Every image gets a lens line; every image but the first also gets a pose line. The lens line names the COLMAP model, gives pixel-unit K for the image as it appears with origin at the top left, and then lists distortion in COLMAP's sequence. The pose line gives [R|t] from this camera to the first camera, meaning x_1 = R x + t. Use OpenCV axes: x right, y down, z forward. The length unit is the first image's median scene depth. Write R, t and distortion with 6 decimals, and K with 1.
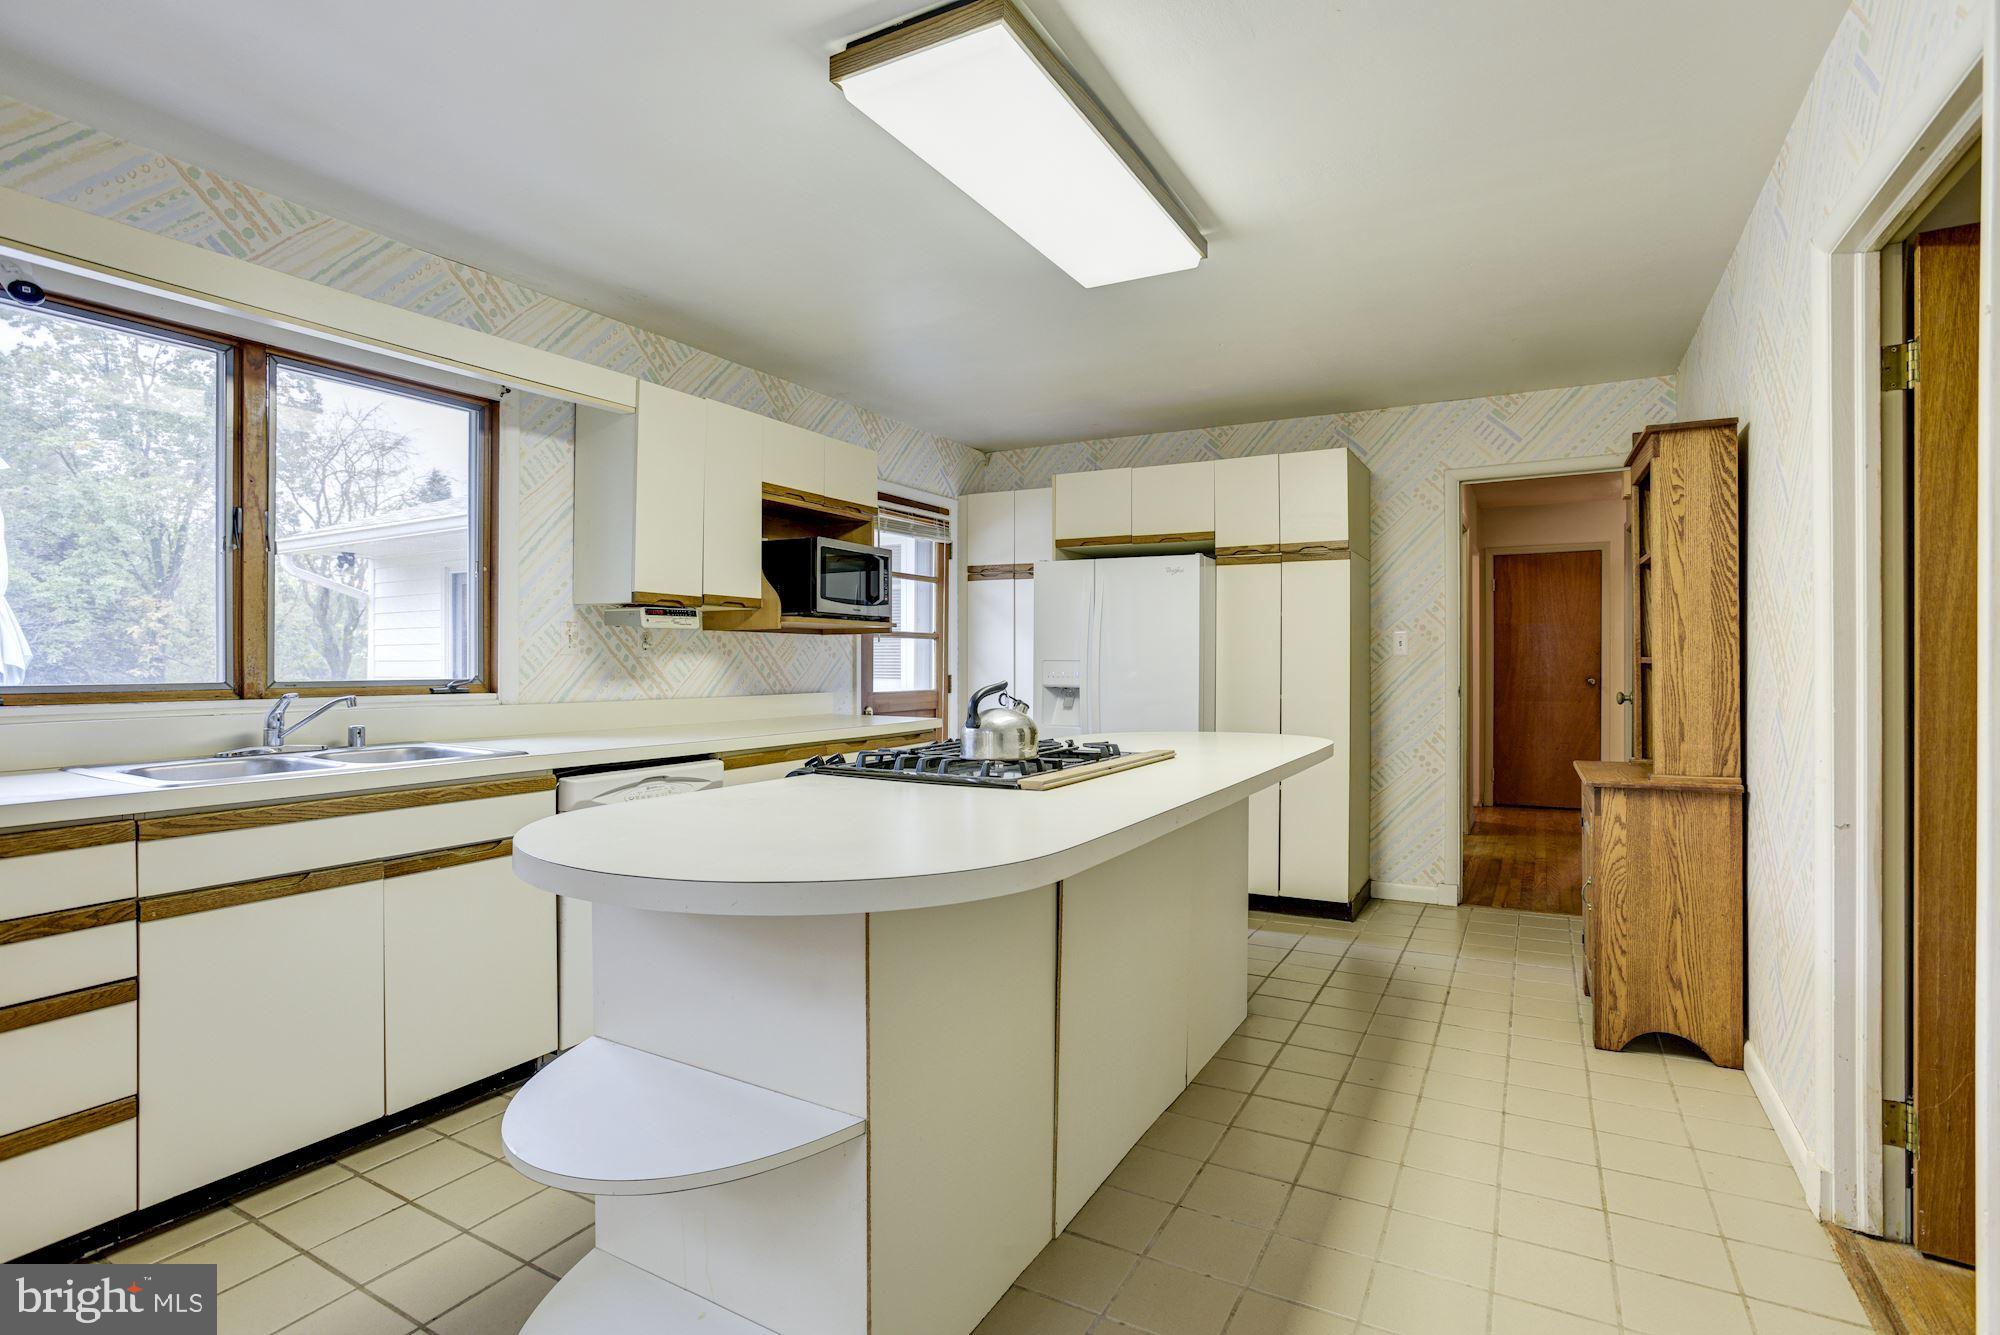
lens RADIAL K [[972.6, 0, 1000.8], [0, 972.6, 660.0], [0, 0, 1]] dist [-0.057713, 0.034356]
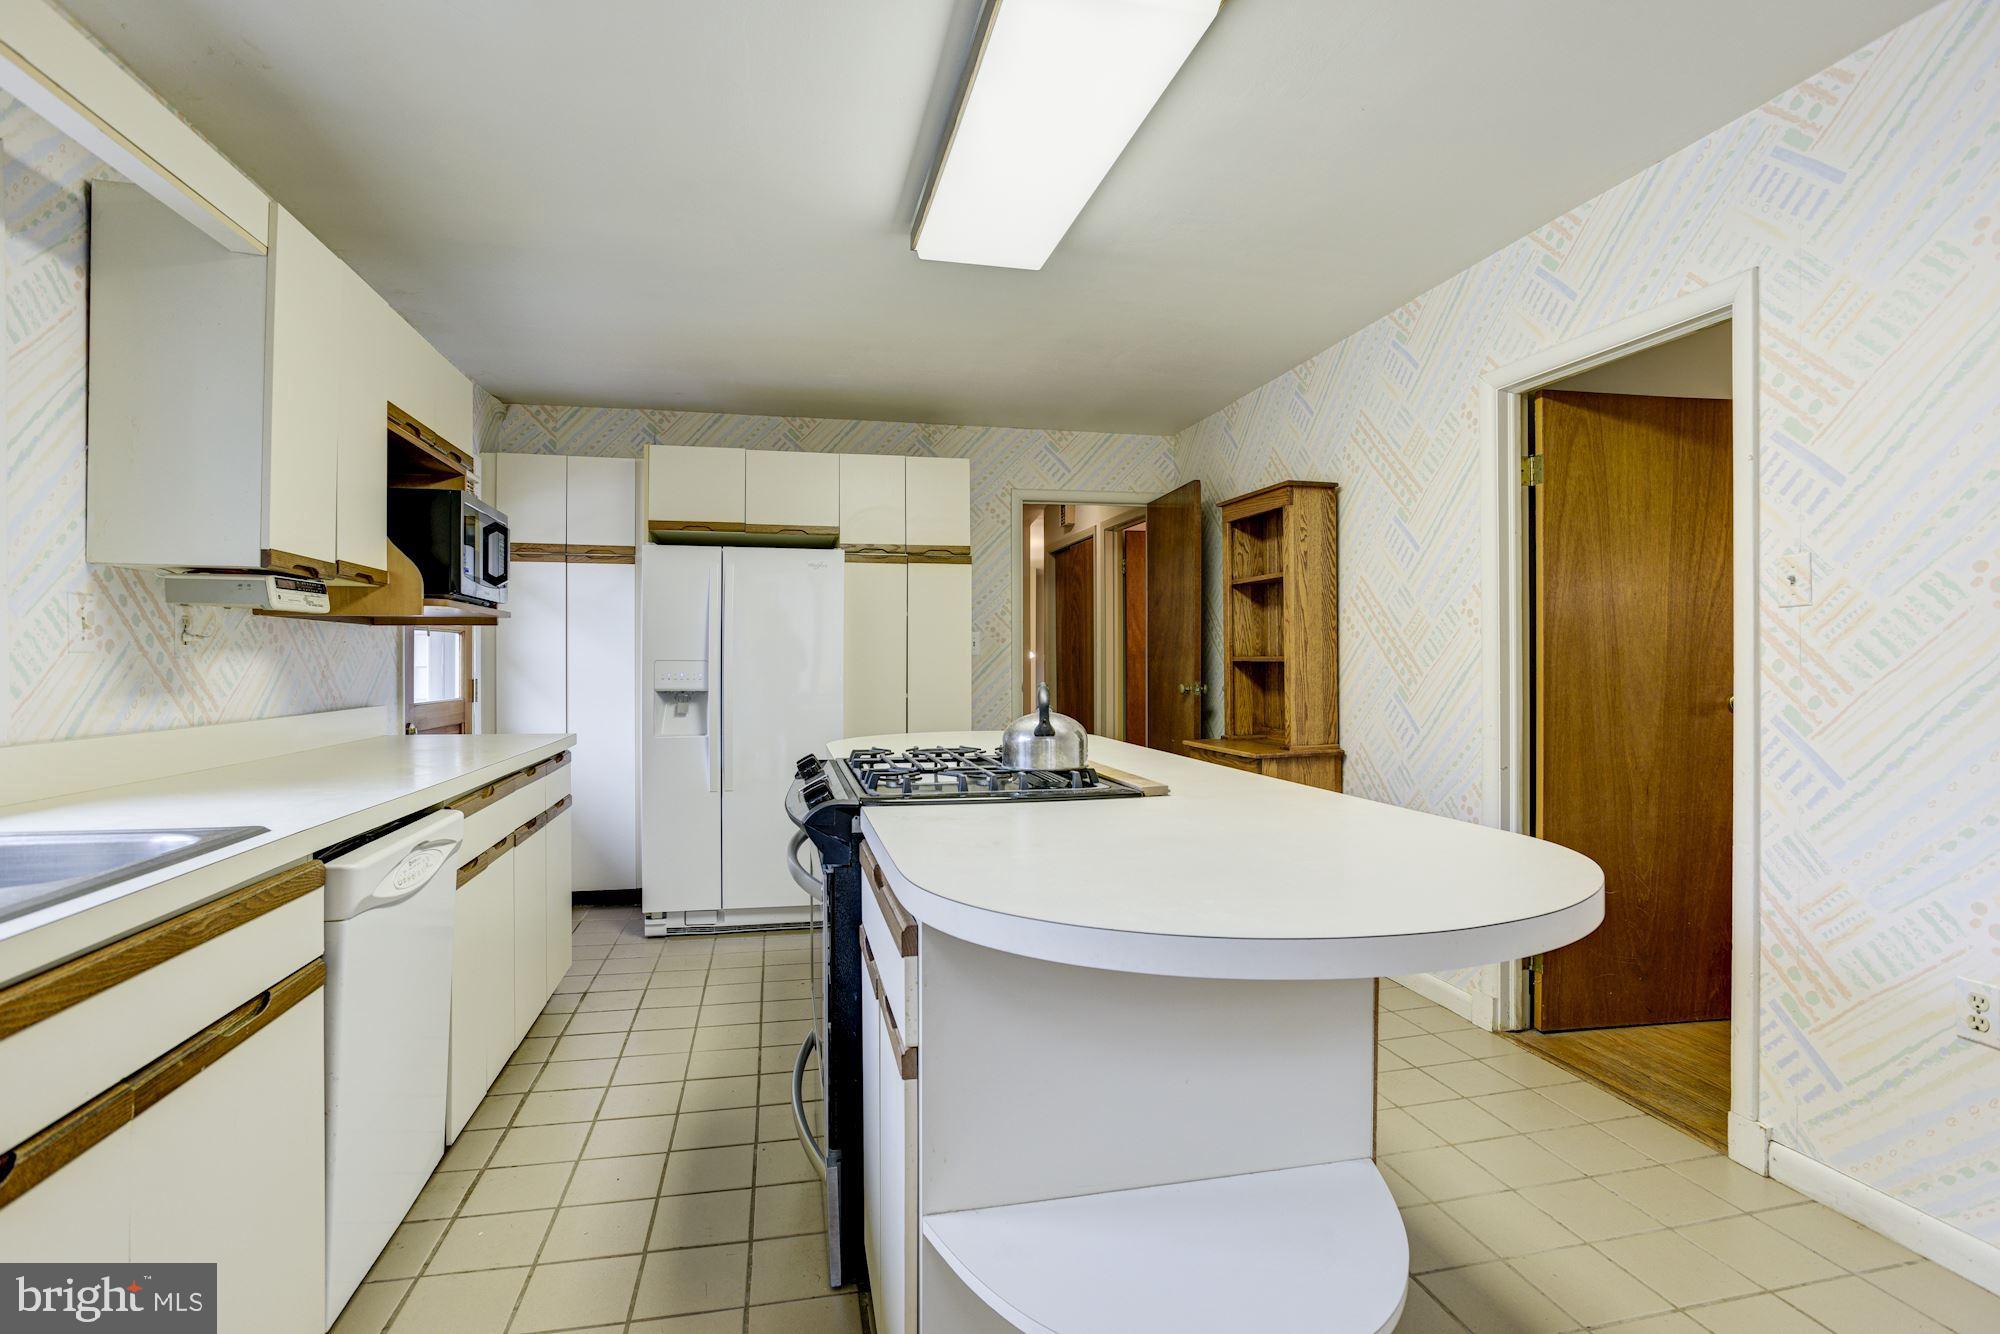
lens RADIAL K [[972.6, 0, 1000.8], [0, 972.6, 659.5], [0, 0, 1]] dist [-0.057713, 0.034356]
pose [[0.743576, -0.002027, 0.668648, -0.408184], [0.001753, 0.999998, 0.001081, -0.000865], [-0.668649, 0.000368, 0.743578, 0.223974]]
